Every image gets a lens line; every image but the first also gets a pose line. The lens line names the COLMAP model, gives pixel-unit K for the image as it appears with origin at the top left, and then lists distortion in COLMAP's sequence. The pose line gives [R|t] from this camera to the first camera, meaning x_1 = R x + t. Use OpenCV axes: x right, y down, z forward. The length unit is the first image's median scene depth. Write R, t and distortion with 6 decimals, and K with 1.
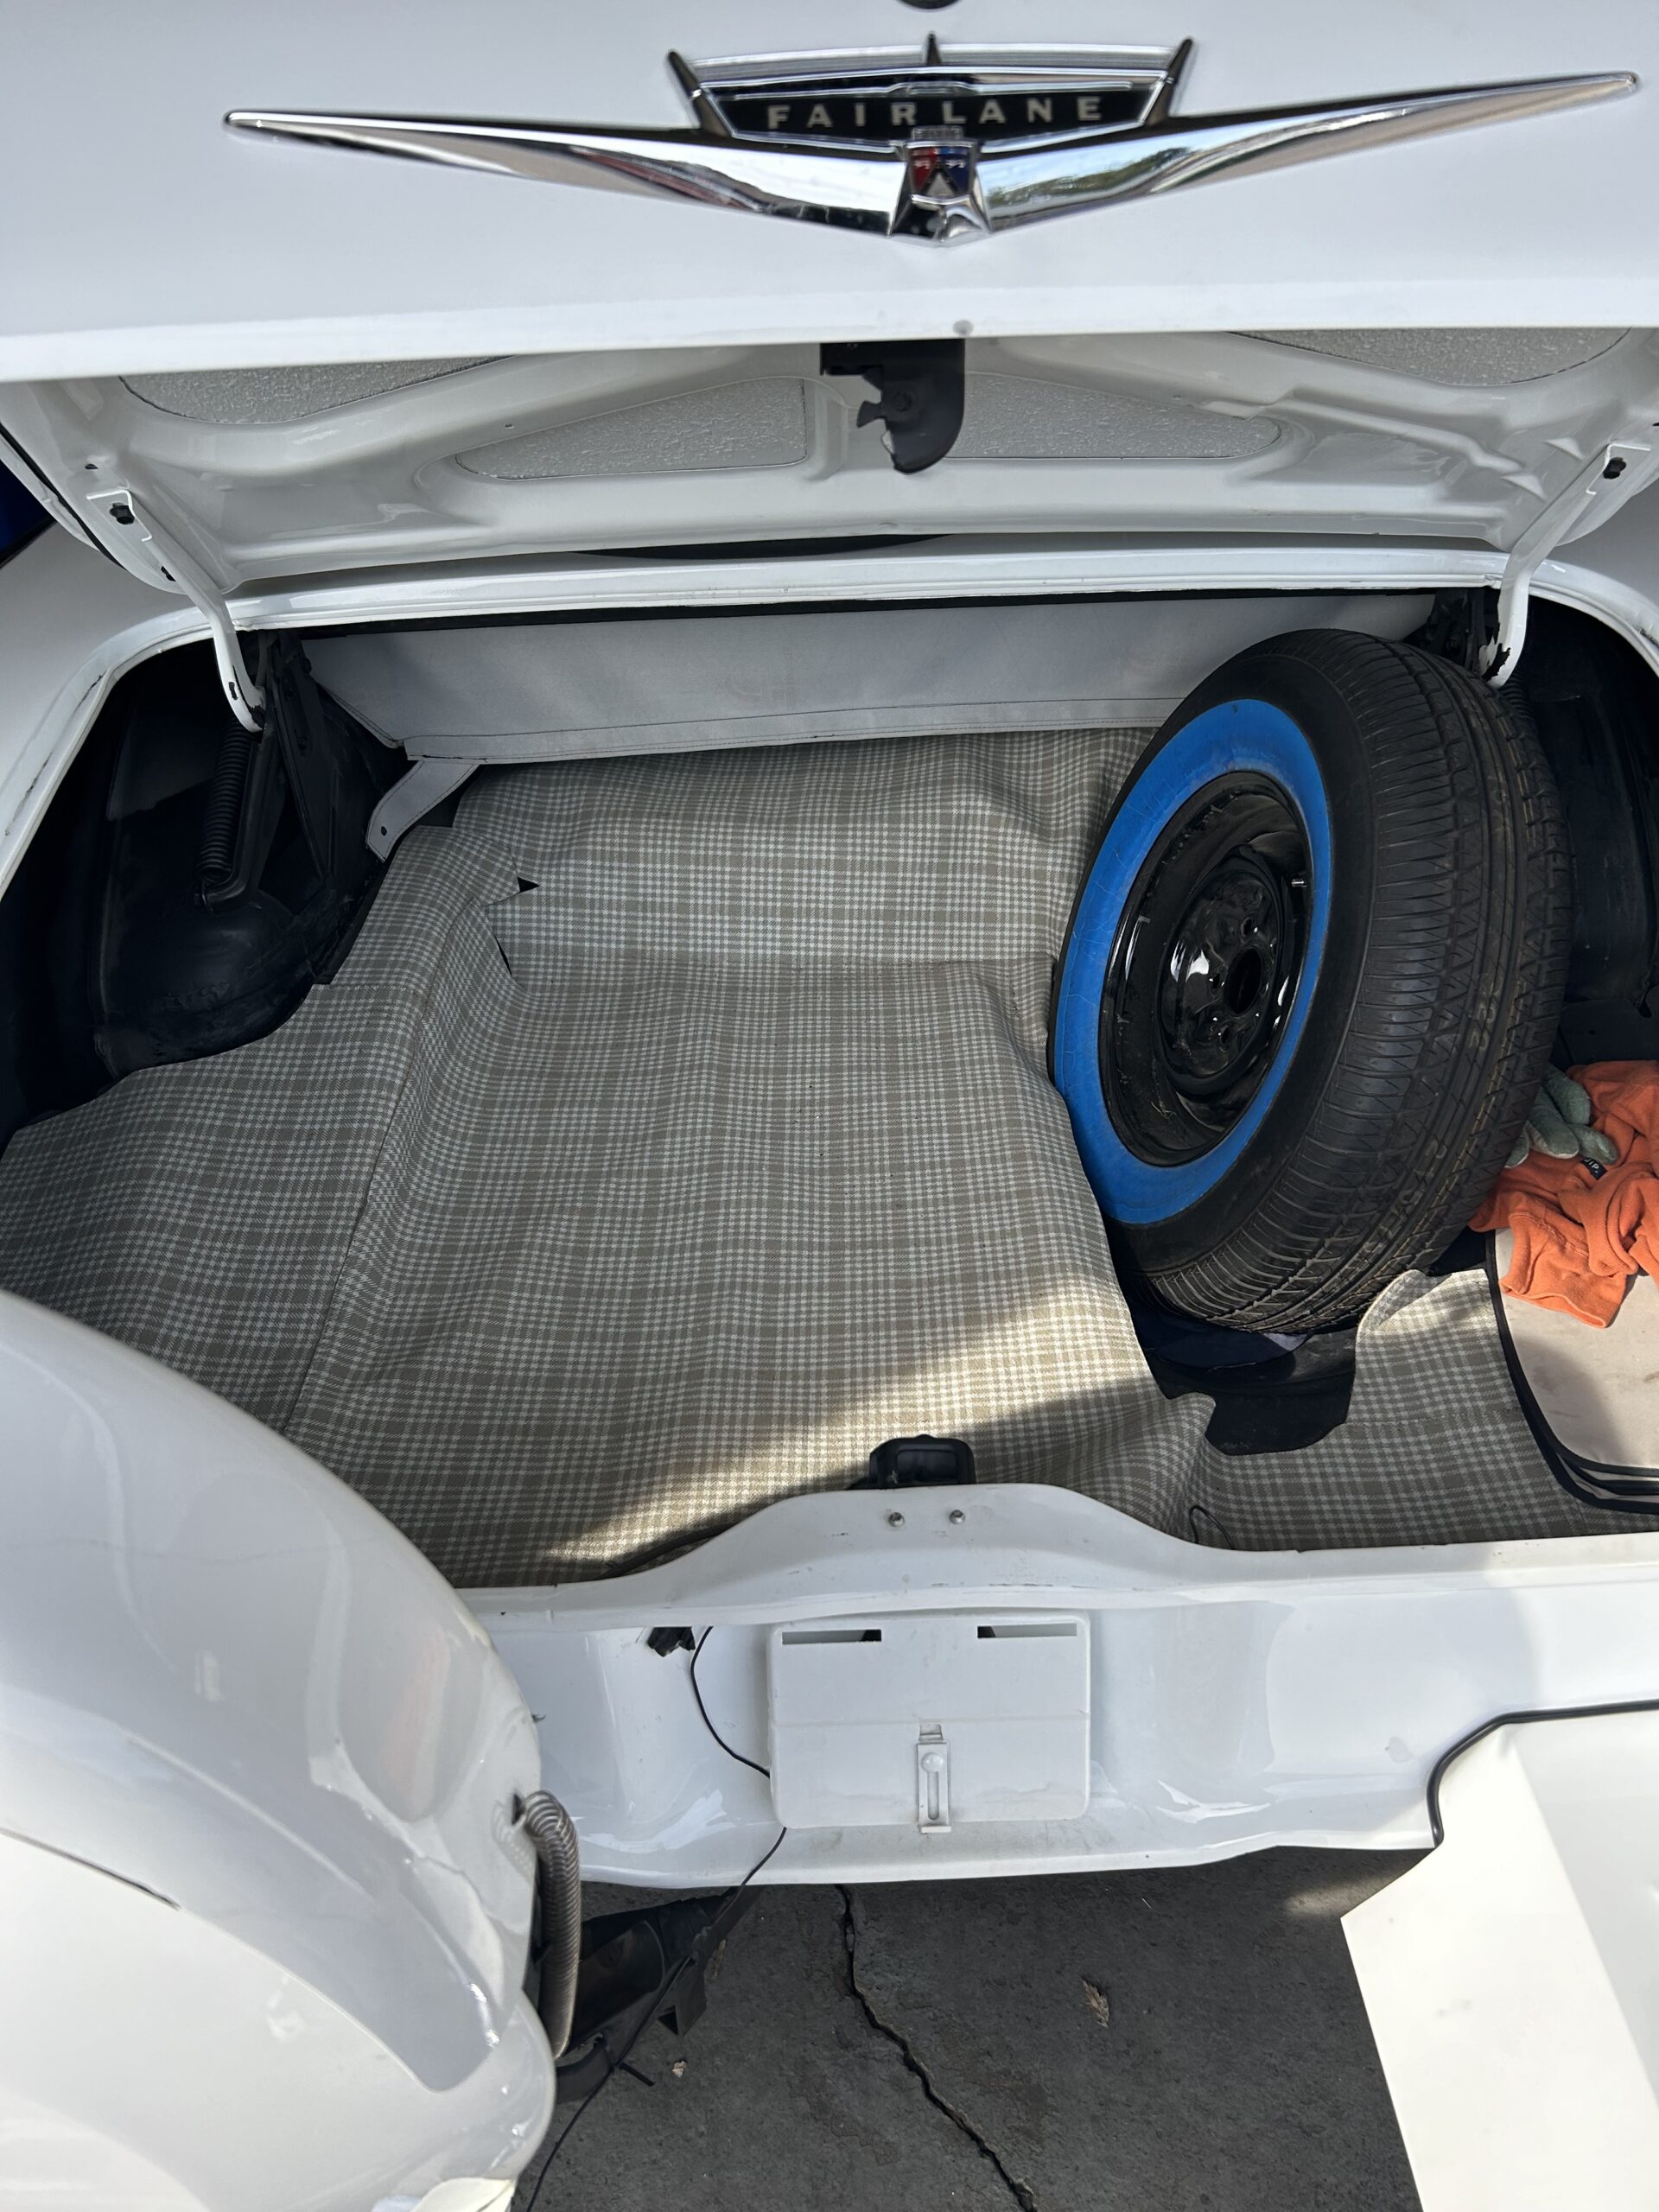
lens RADIAL K [[1735.6, 0, 829.5], [0, 1735.6, 1106.0], [0, 0, 1]] dist [0.090779, -0.118296]
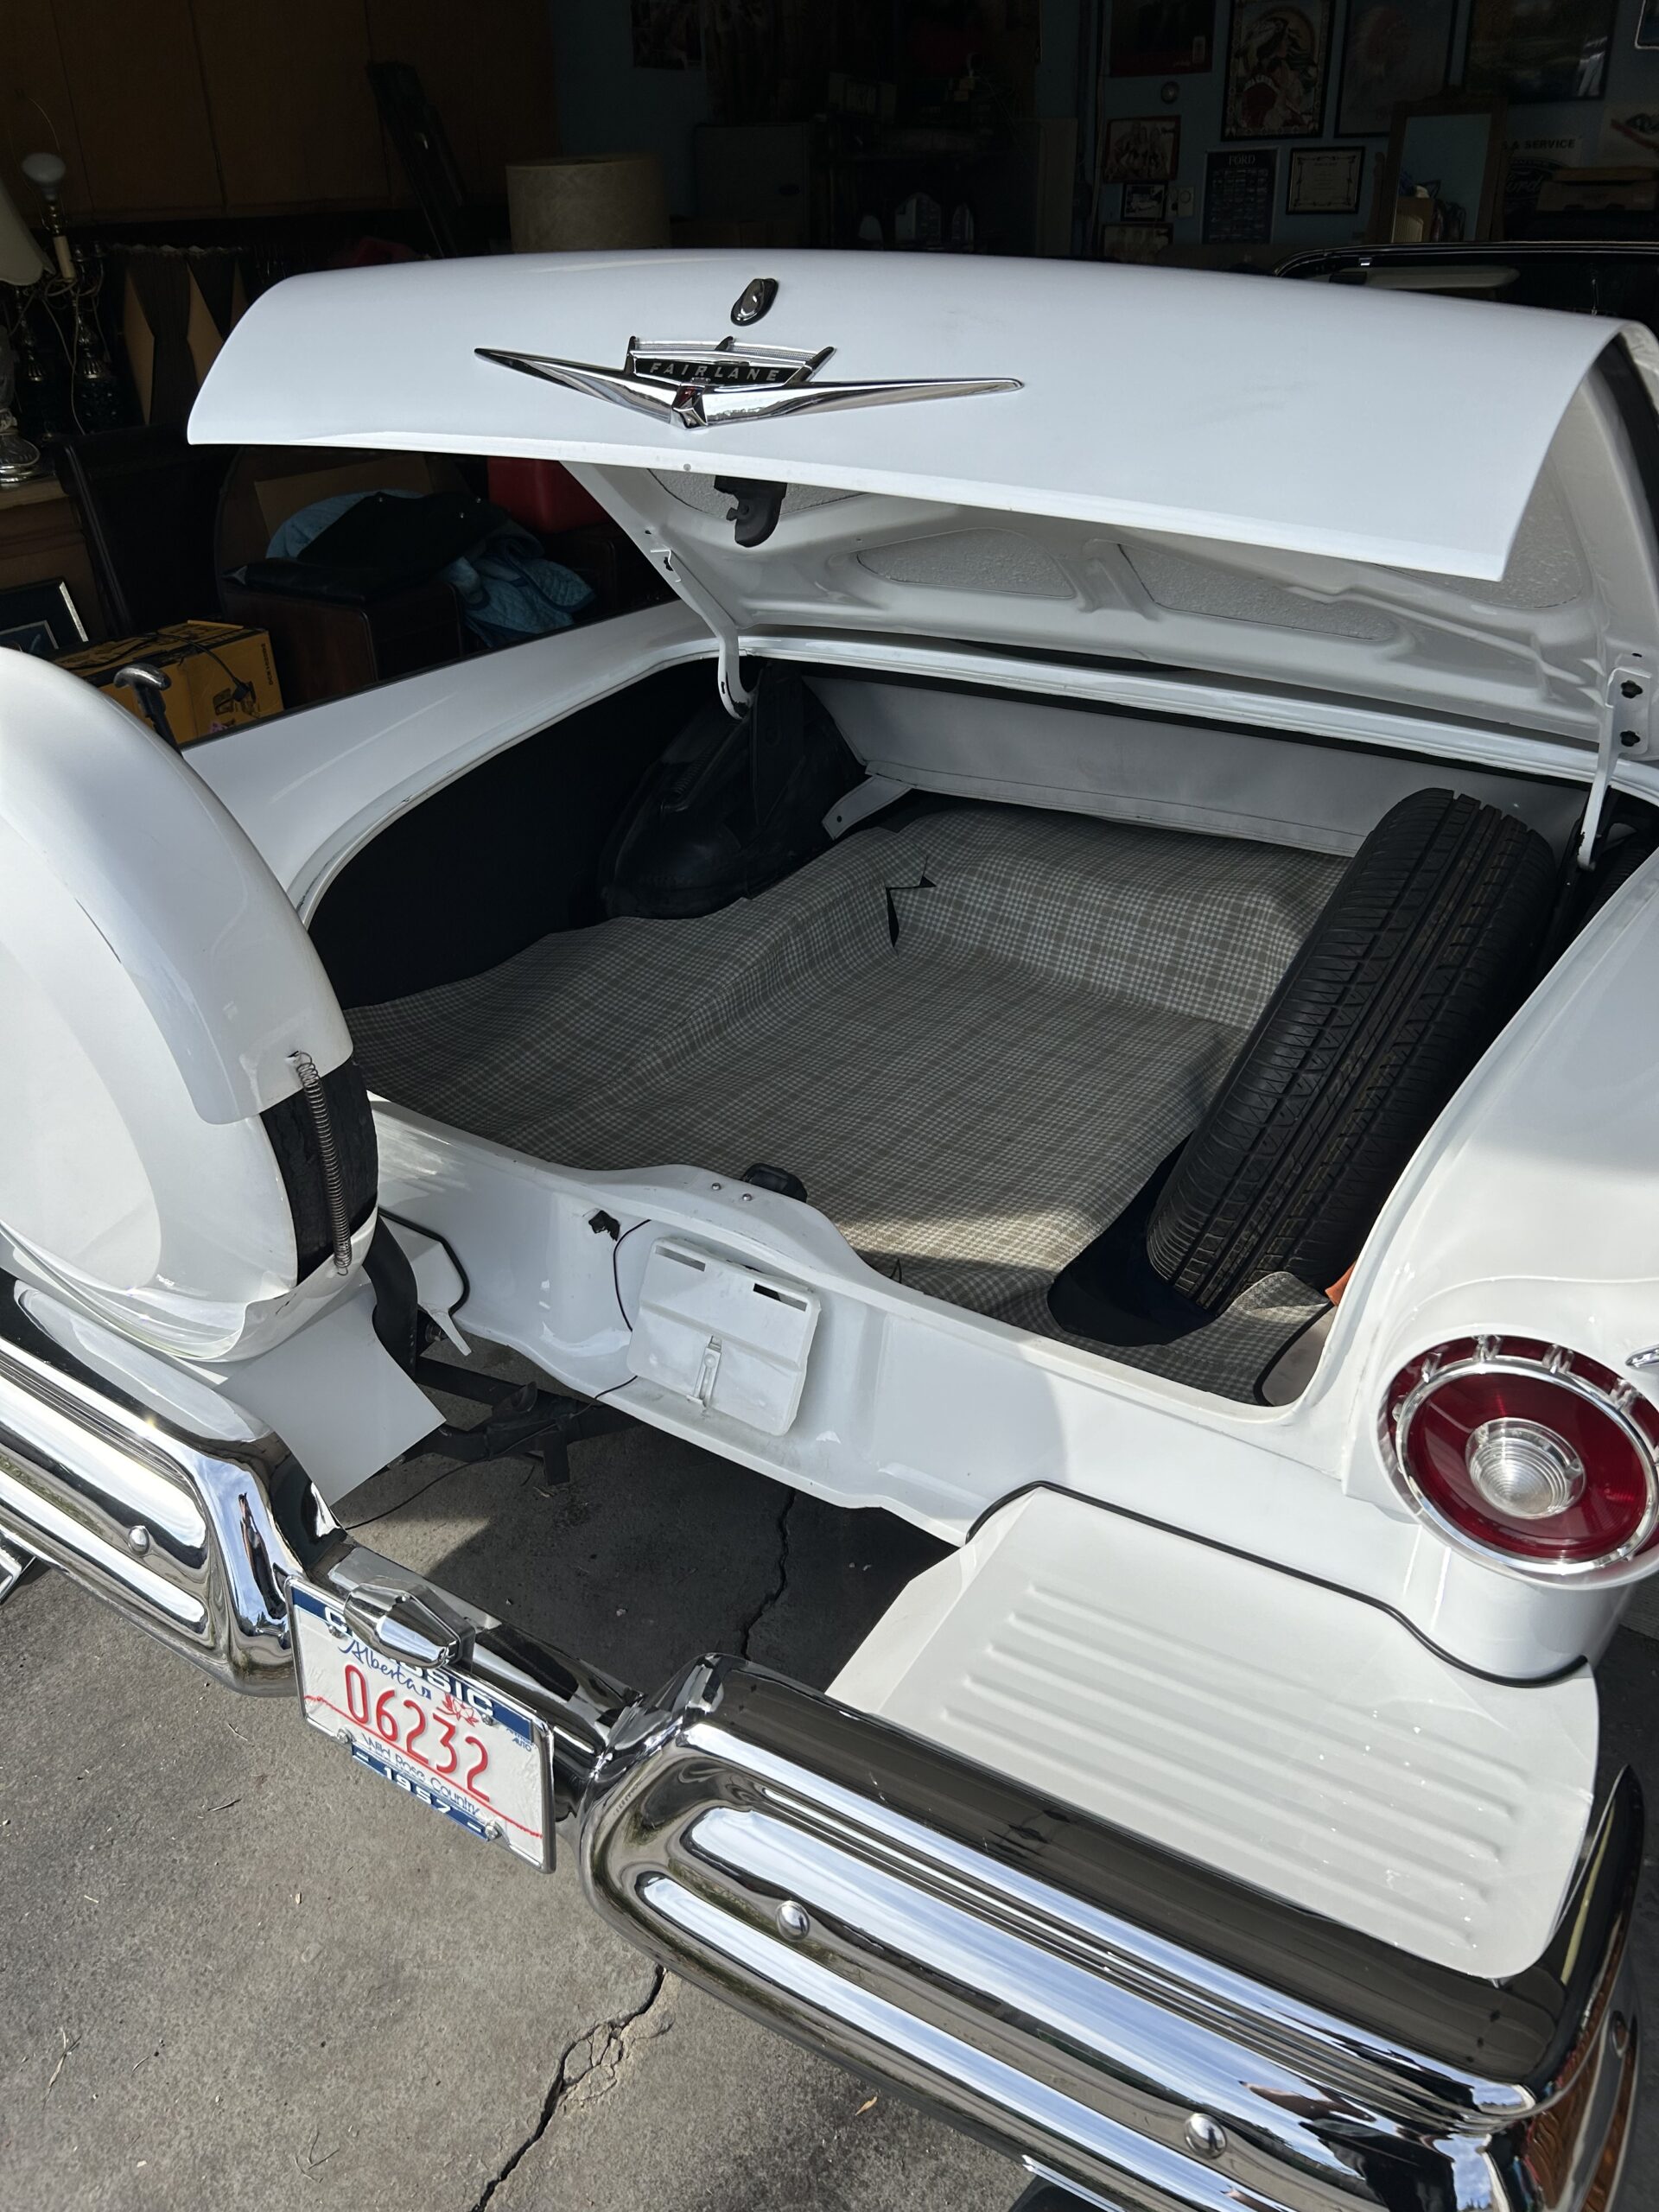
lens RADIAL K [[1822.4, 0, 829.5], [0, 1822.4, 1106.0], [0, 0, 1]] dist [0.249771, -0.781031]
pose [[0.809853, 0.281734, -0.514552, 0.639196], [-0.339238, 0.940509, -0.018966, 0.105935], [0.478598, 0.189915, 0.857249, -0.275220]]
